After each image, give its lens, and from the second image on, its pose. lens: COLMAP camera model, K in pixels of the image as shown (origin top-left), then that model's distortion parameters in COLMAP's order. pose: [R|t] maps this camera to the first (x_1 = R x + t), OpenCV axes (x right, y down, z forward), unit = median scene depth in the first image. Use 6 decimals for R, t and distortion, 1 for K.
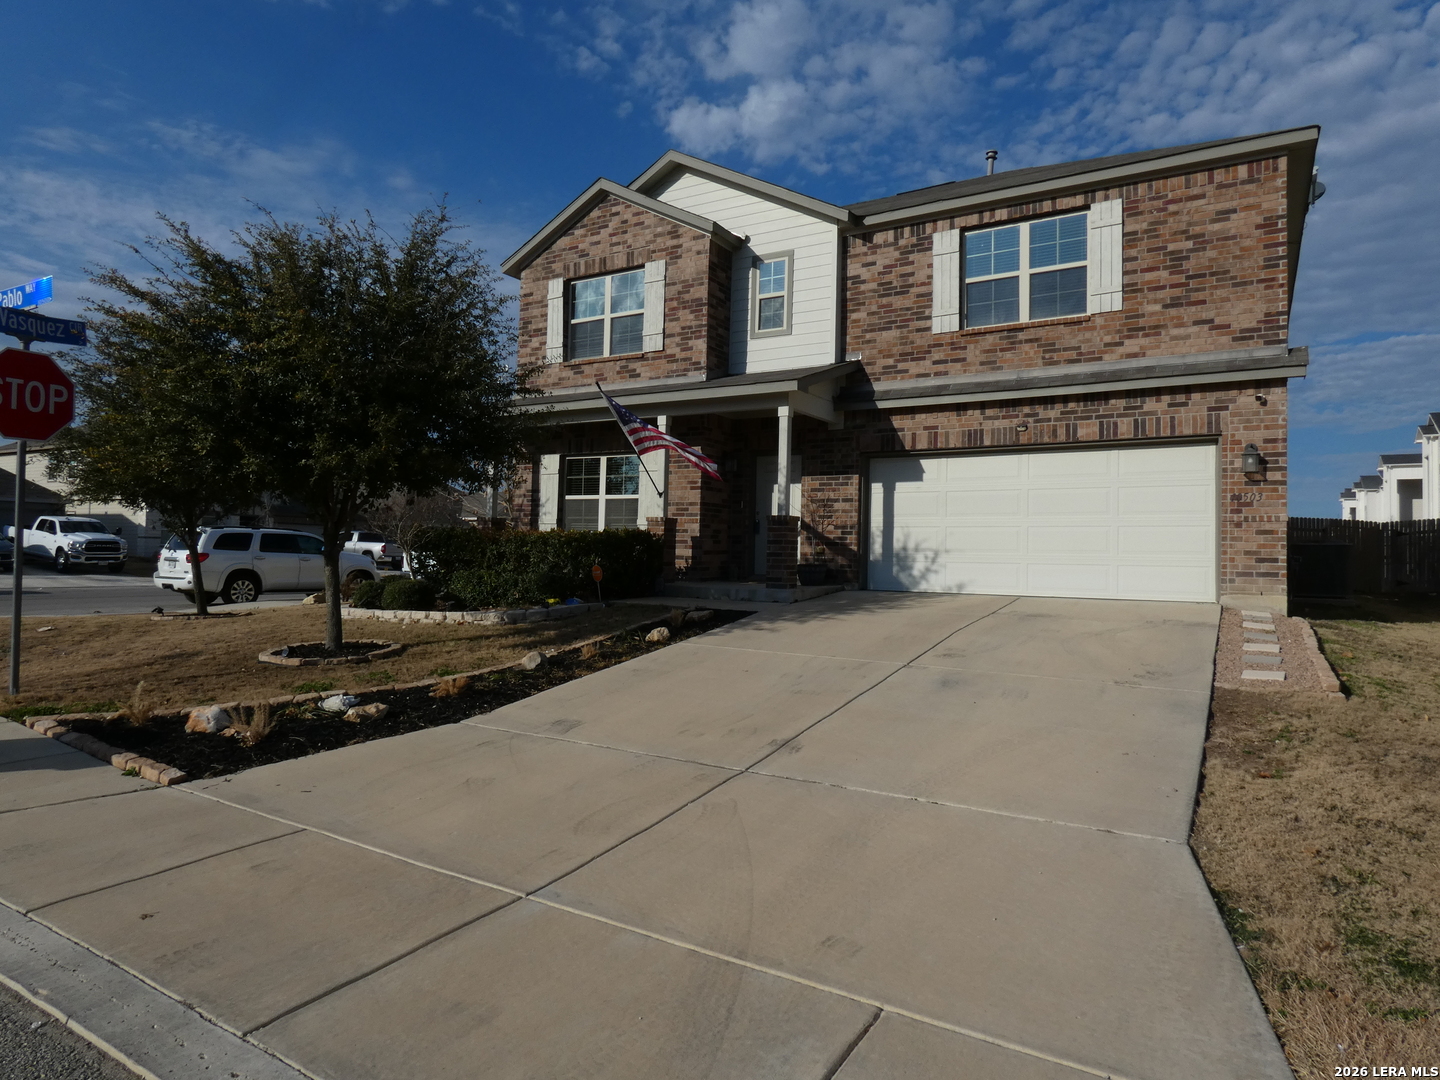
lens RADIAL K [[861.5, 0, 720.1], [0, 861.5, 537.3], [0, 0, 1]] dist [-0.000765, 0.002528]
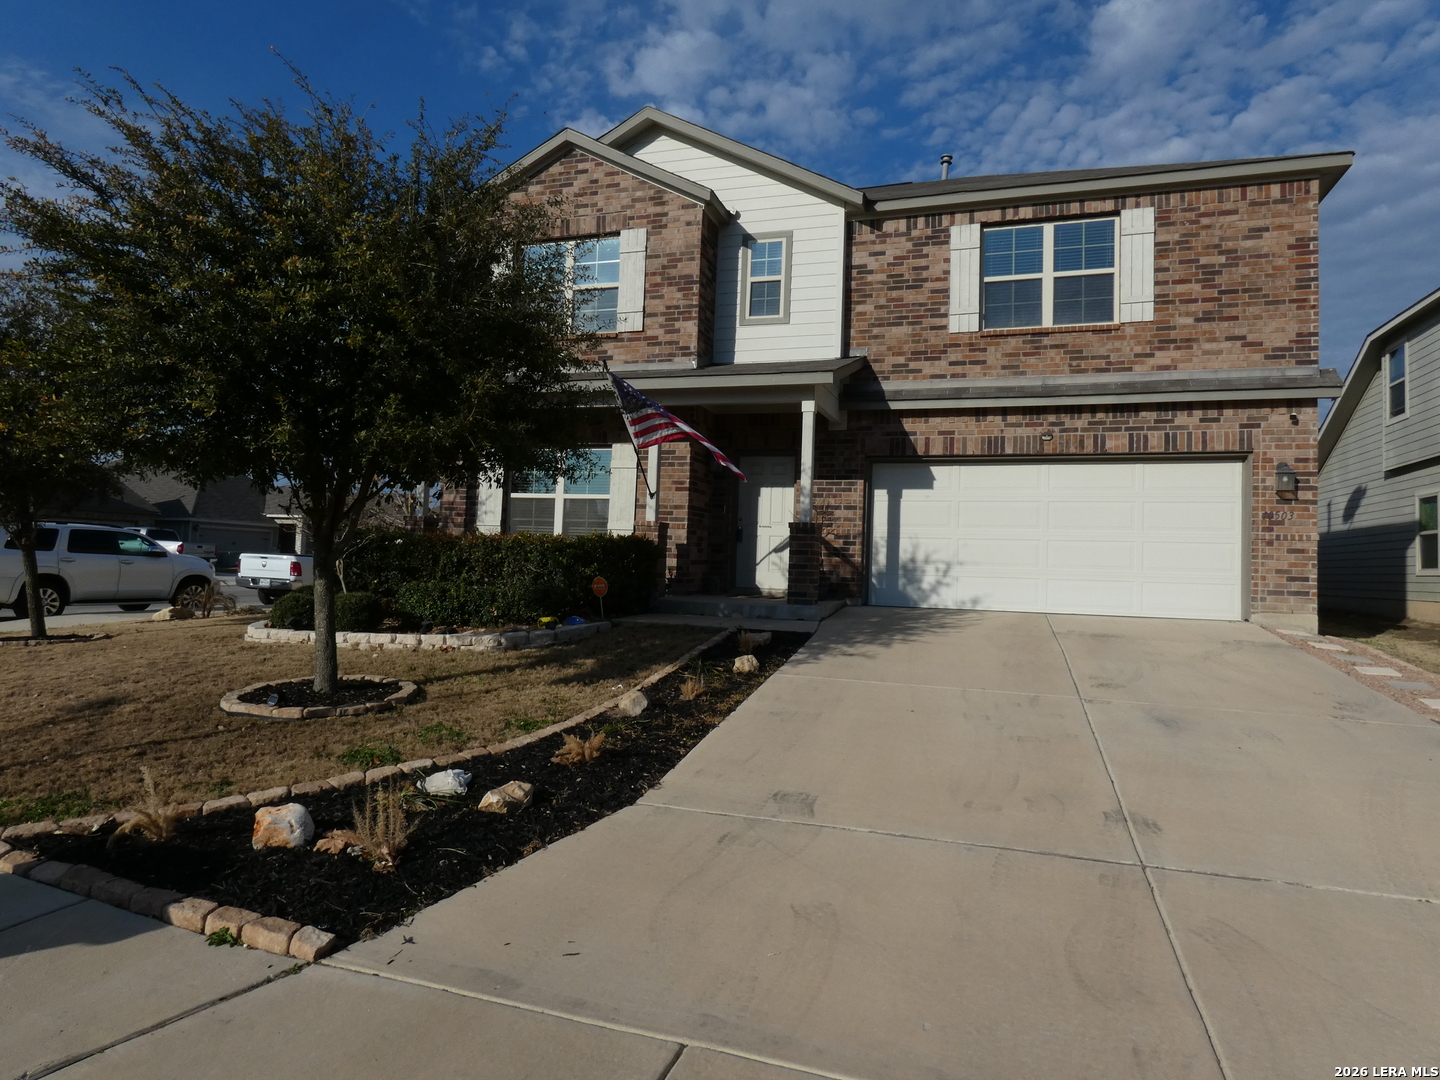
lens RADIAL K [[861.5, 0, 723.0], [0, 861.5, 537.8], [0, 0, 1]] dist [-0.000765, 0.002528]
pose [[0.974059, 0.018628, 0.225524, -0.208299], [-0.017448, 0.999822, -0.007225, -0.001836], [-0.225619, 0.003102, 0.974211, 0.146955]]
